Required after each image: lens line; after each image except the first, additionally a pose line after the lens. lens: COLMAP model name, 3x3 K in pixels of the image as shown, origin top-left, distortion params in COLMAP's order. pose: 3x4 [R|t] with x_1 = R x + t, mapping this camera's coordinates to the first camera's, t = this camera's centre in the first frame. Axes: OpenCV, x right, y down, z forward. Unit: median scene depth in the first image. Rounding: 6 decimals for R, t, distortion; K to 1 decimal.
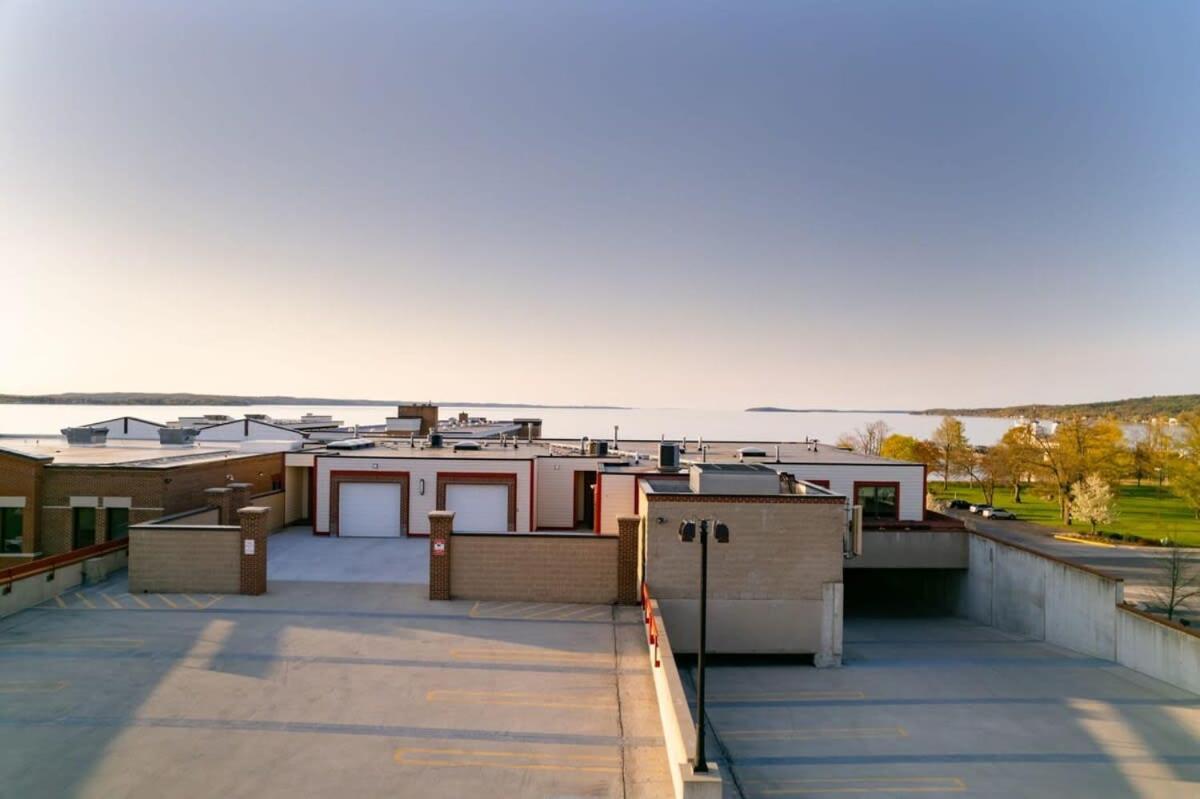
lens RADIAL K [[766.7, 0, 608.6], [0, 766.7, 400.7], [0, 0, 1]] dist [-0.043980, 0.035484]
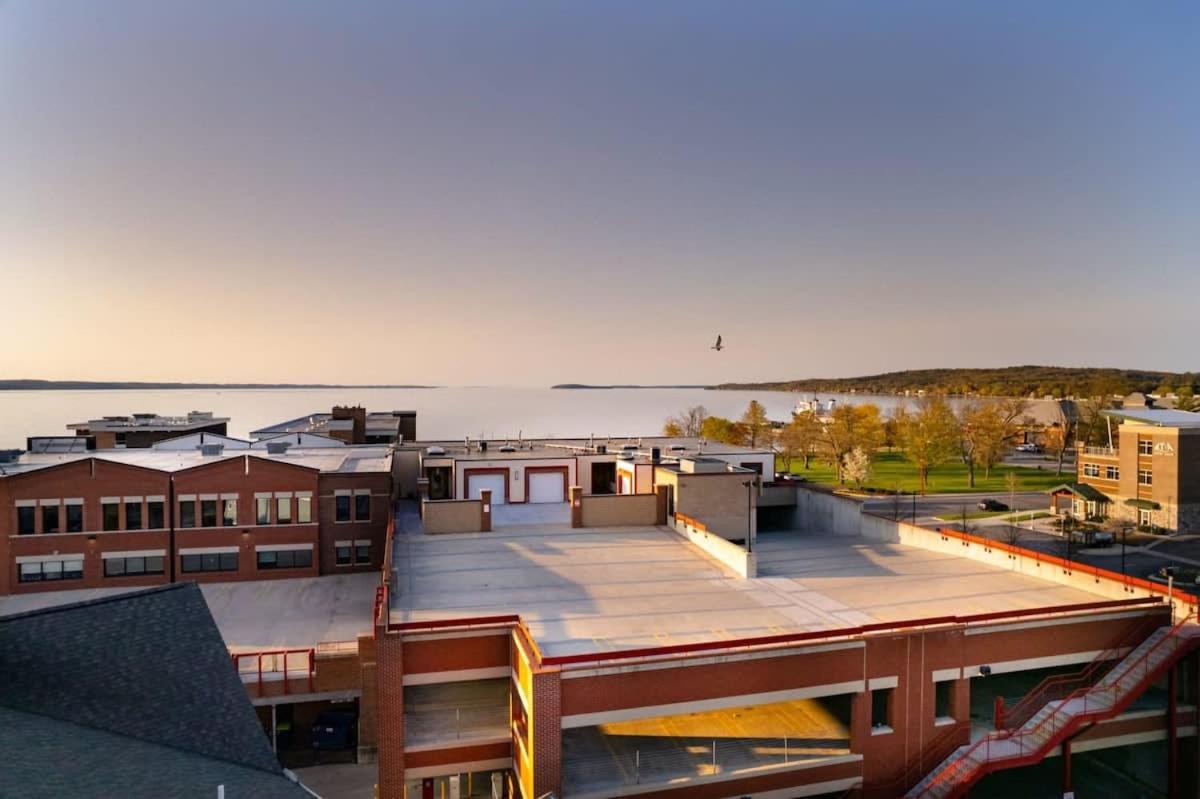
lens RADIAL K [[766.7, 0, 600.7], [0, 766.7, 394.5], [0, 0, 1]] dist [-0.043980, 0.035484]
pose [[0.970987, -0.018151, 0.238441, -0.181239], [0.013183, 0.999662, 0.022415, -0.043359], [-0.238768, -0.018621, 0.970898, -0.296154]]
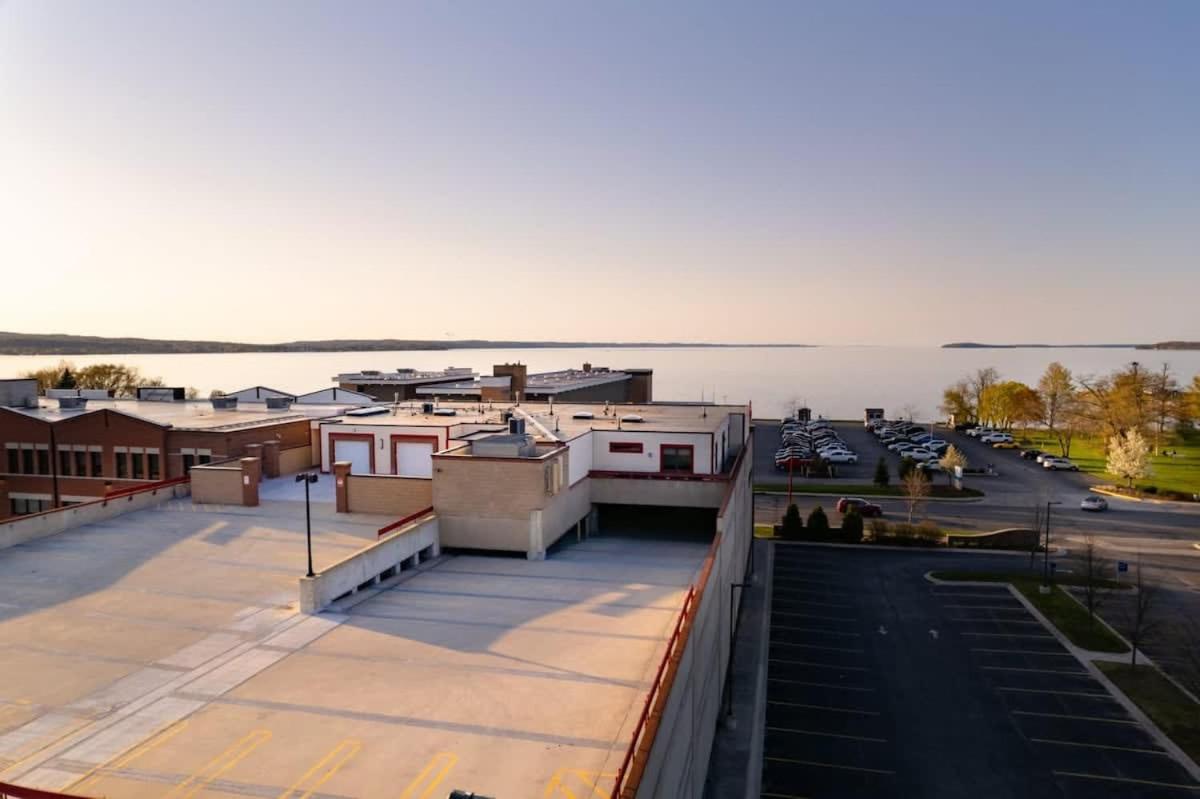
lens RADIAL K [[766.7, 0, 604.6], [0, 766.7, 396.4], [0, 0, 1]] dist [-0.043980, 0.035484]
pose [[0.970982, -0.001823, -0.239148, 0.213591], [0.019279, 0.997313, 0.070672, -0.031540], [0.238376, -0.073232, 0.968408, -0.143559]]
